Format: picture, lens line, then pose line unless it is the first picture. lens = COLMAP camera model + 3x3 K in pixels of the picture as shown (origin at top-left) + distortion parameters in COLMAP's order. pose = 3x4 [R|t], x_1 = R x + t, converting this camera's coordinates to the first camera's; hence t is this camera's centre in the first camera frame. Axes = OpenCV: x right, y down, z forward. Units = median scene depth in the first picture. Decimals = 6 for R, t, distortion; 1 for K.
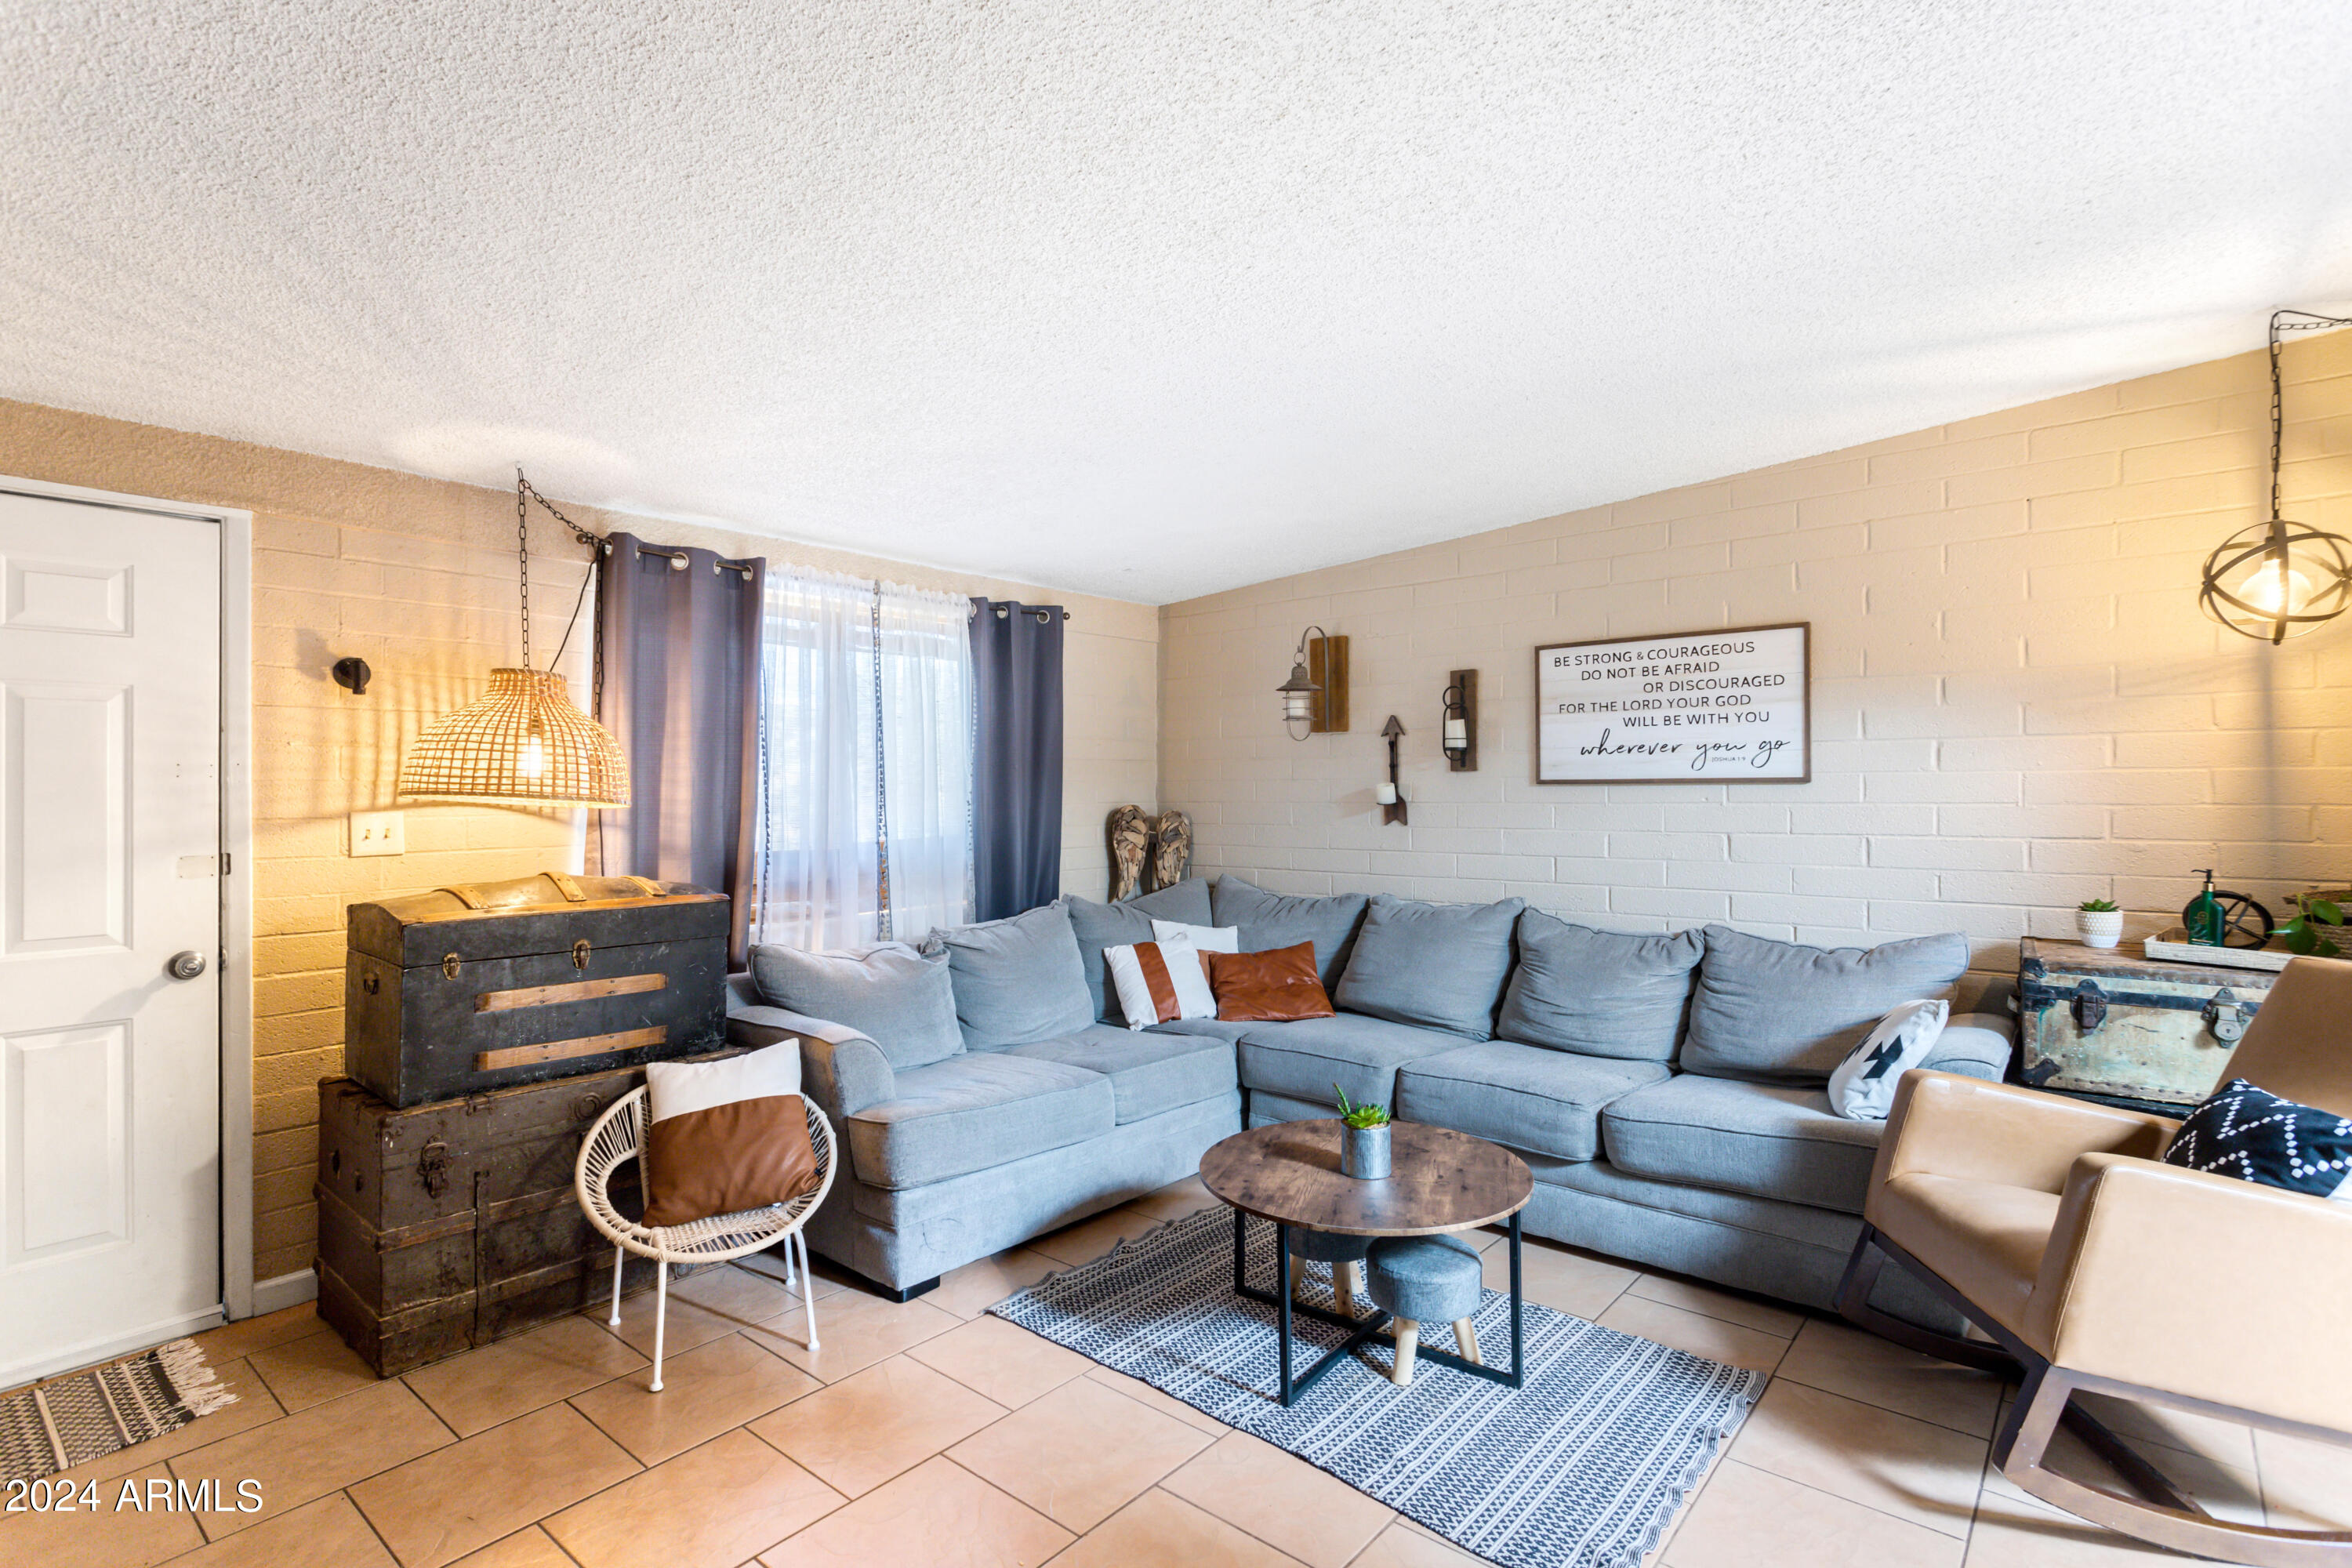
lens RADIAL K [[1137.6, 0, 1176.4], [0, 1137.6, 785.1], [0, 0, 1]] dist [0.010761, -0.000452]
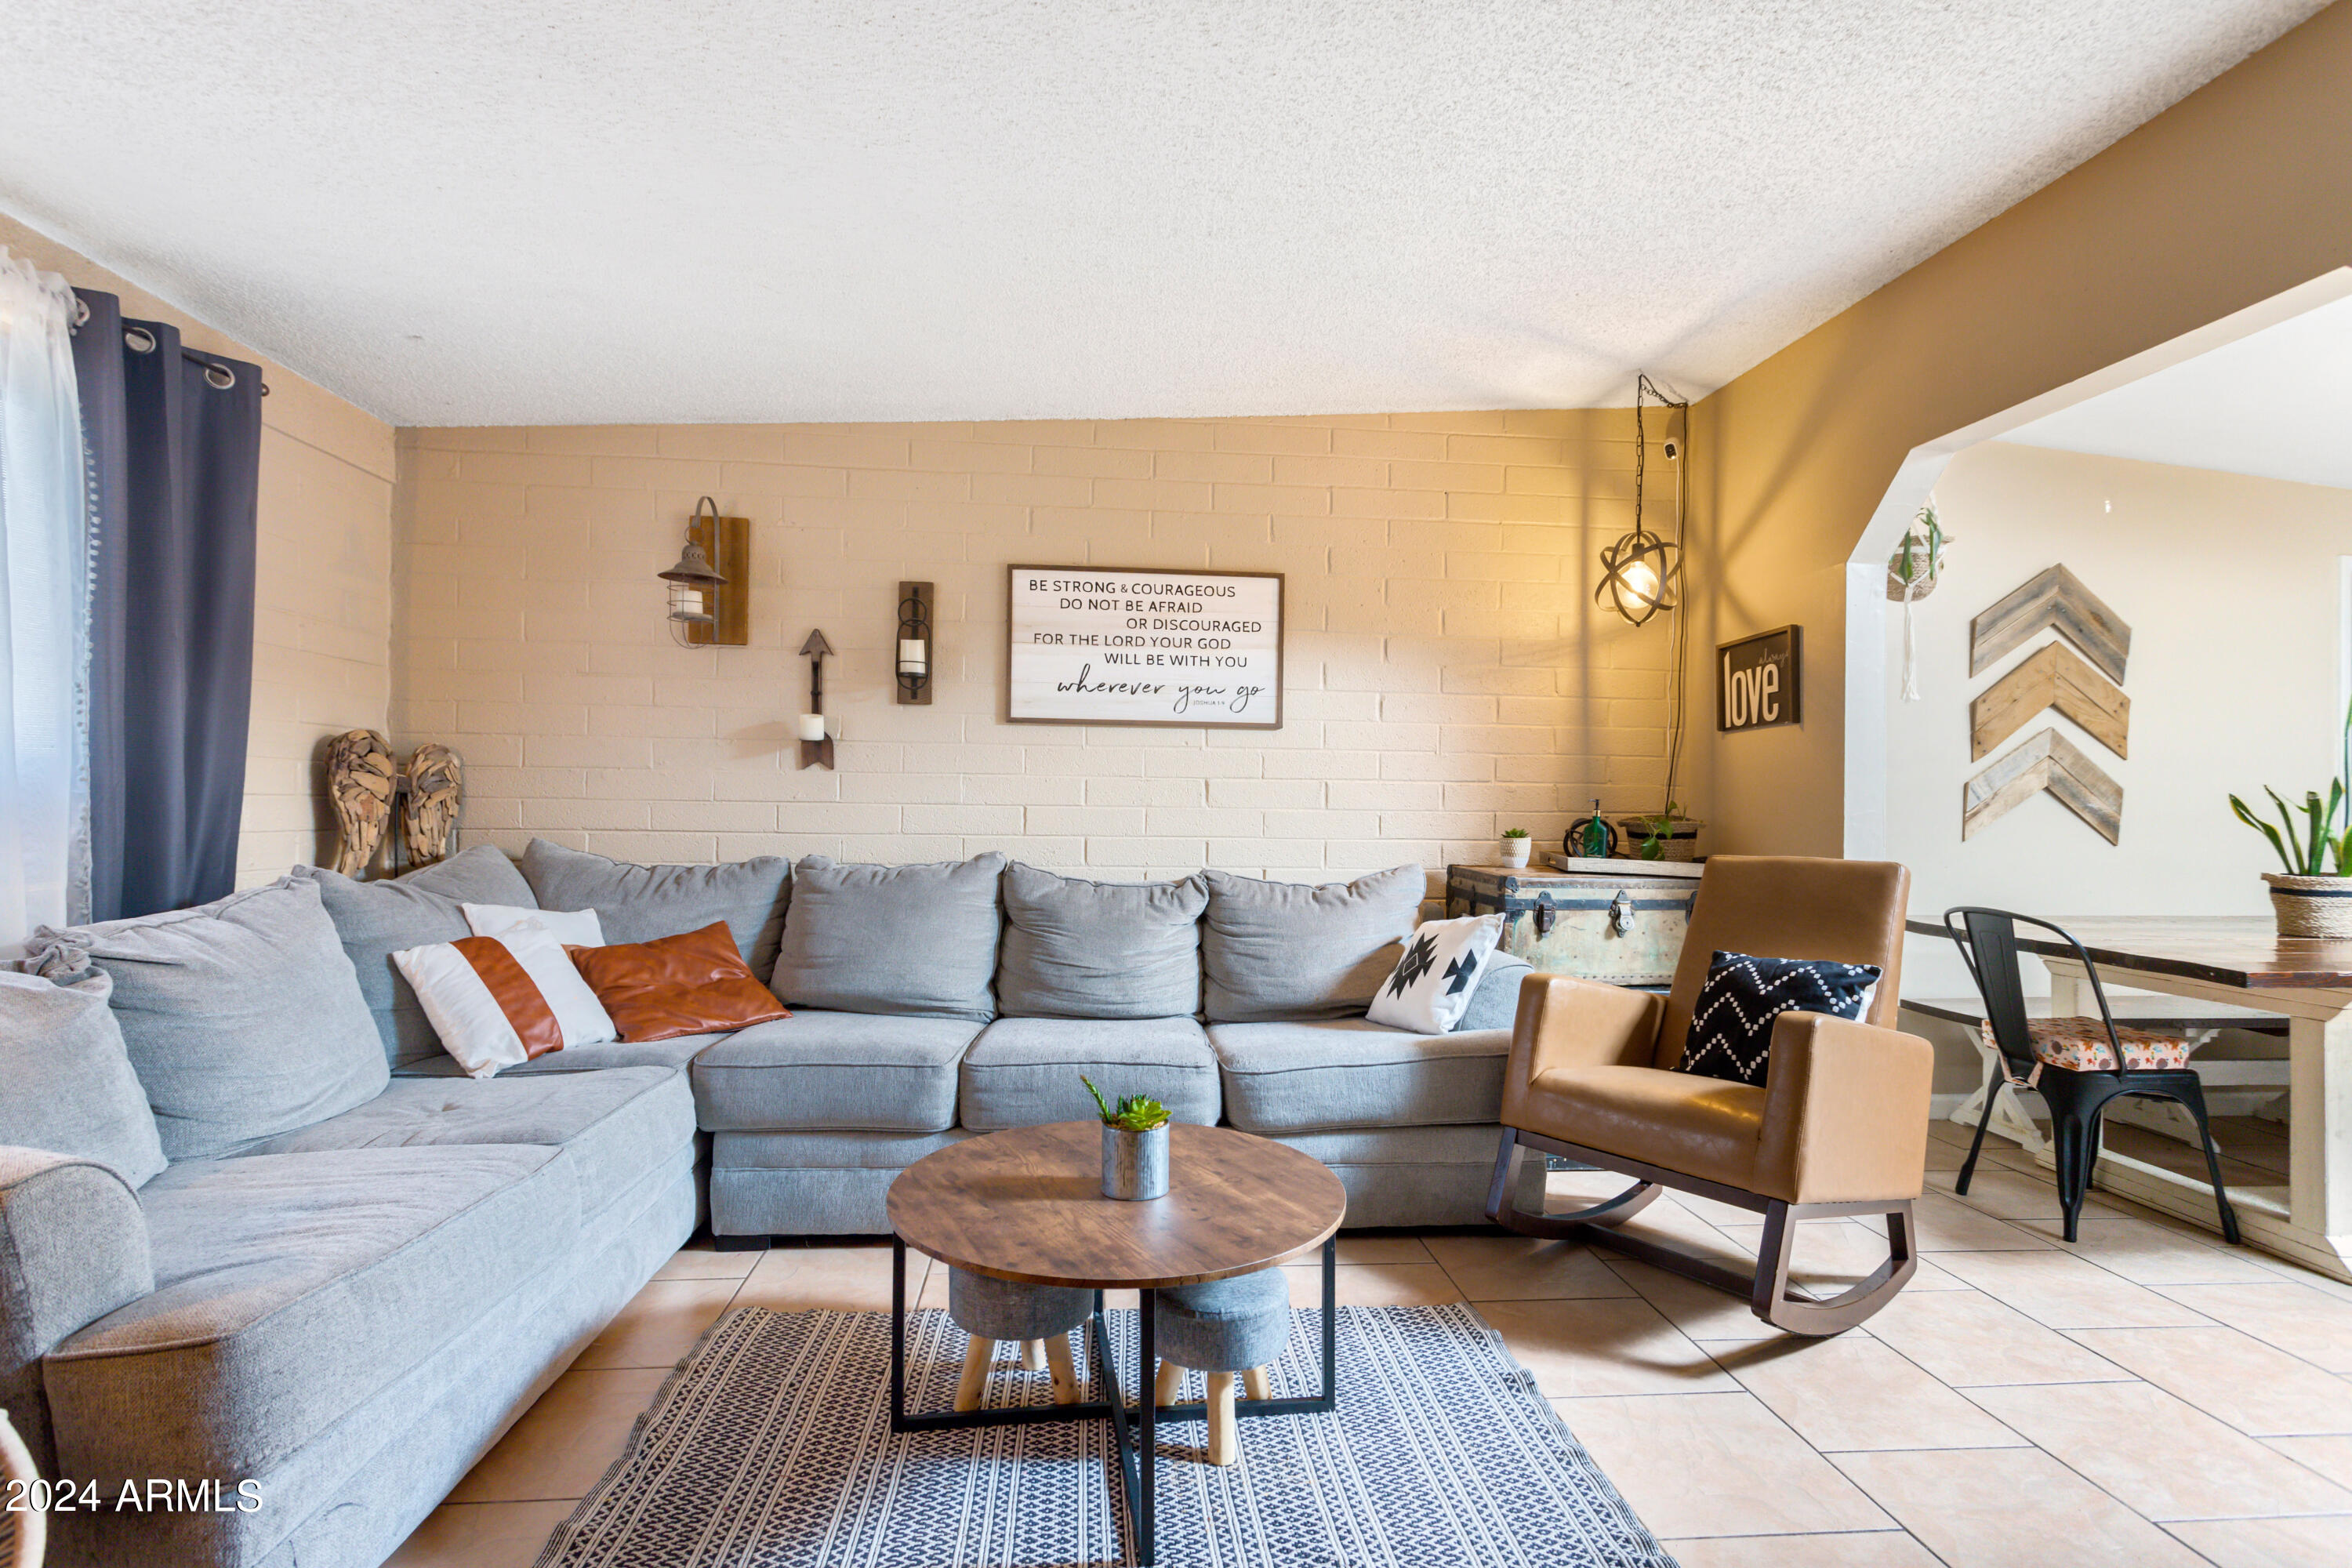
lens RADIAL K [[1137.6, 0, 1181.4], [0, 1137.6, 793.1], [0, 0, 1]] dist [0.010761, -0.000452]
pose [[0.699464, 0.023131, 0.714294, -0.230155], [-0.021665, 0.999703, -0.011158, 0.065950], [-0.714340, -0.007671, 0.699757, 0.327837]]
